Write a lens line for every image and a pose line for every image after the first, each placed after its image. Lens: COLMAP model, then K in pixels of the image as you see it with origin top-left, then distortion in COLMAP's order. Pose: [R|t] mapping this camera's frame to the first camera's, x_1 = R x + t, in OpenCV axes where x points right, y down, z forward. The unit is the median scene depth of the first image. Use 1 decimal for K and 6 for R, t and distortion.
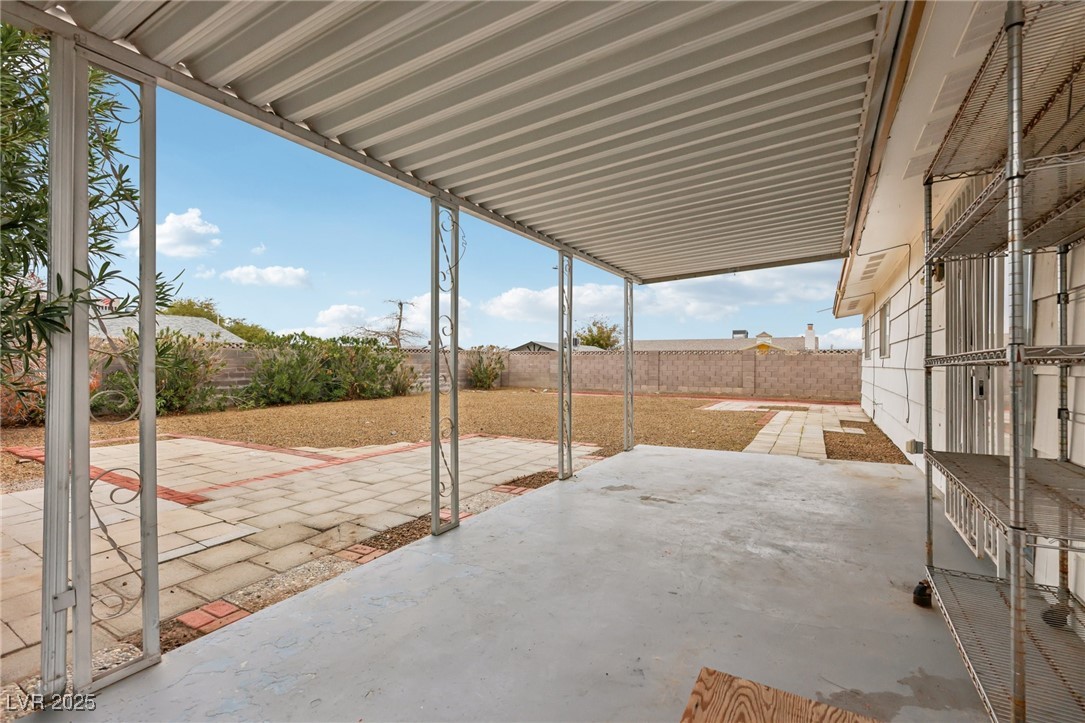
lens RADIAL K [[485.7, 0, 534.0], [0, 485.7, 360.3], [0, 0, 1]] dist [0.008526, -0.000686]
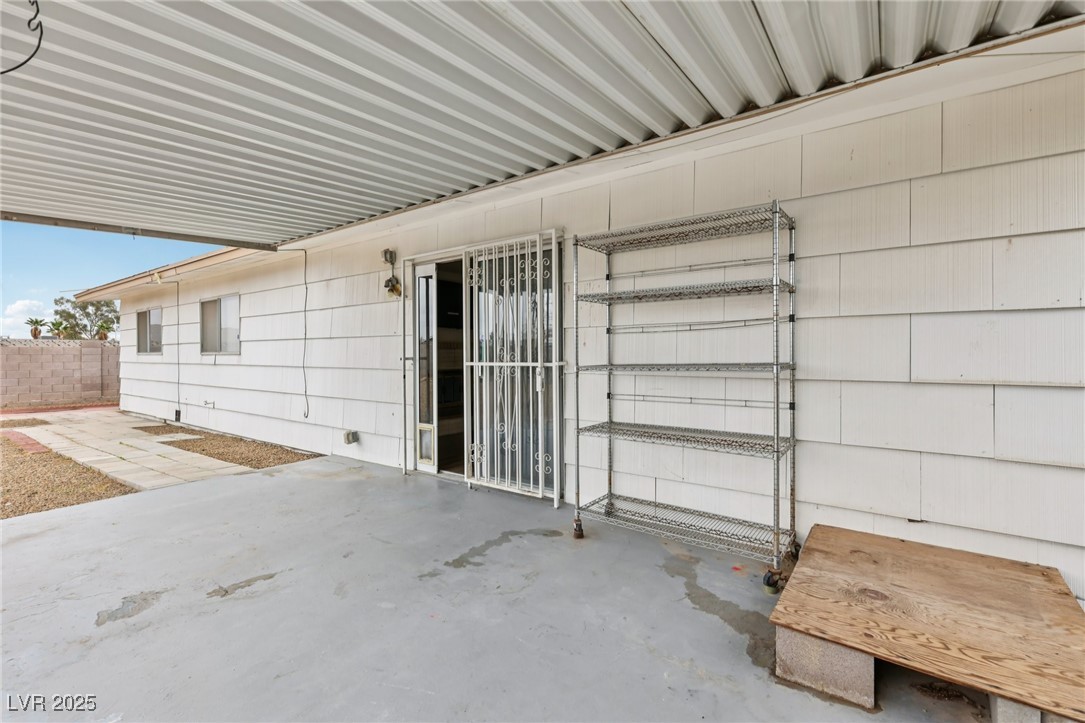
lens RADIAL K [[485.7, 0, 550.5], [0, 485.7, 356.5], [0, 0, 1]] dist [0.008526, -0.000686]
pose [[0.094024, -0.010201, 0.995518, -0.081324], [-0.002621, 0.999942, 0.010493, -0.006098], [-0.995566, -0.003596, 0.093992, 0.121719]]
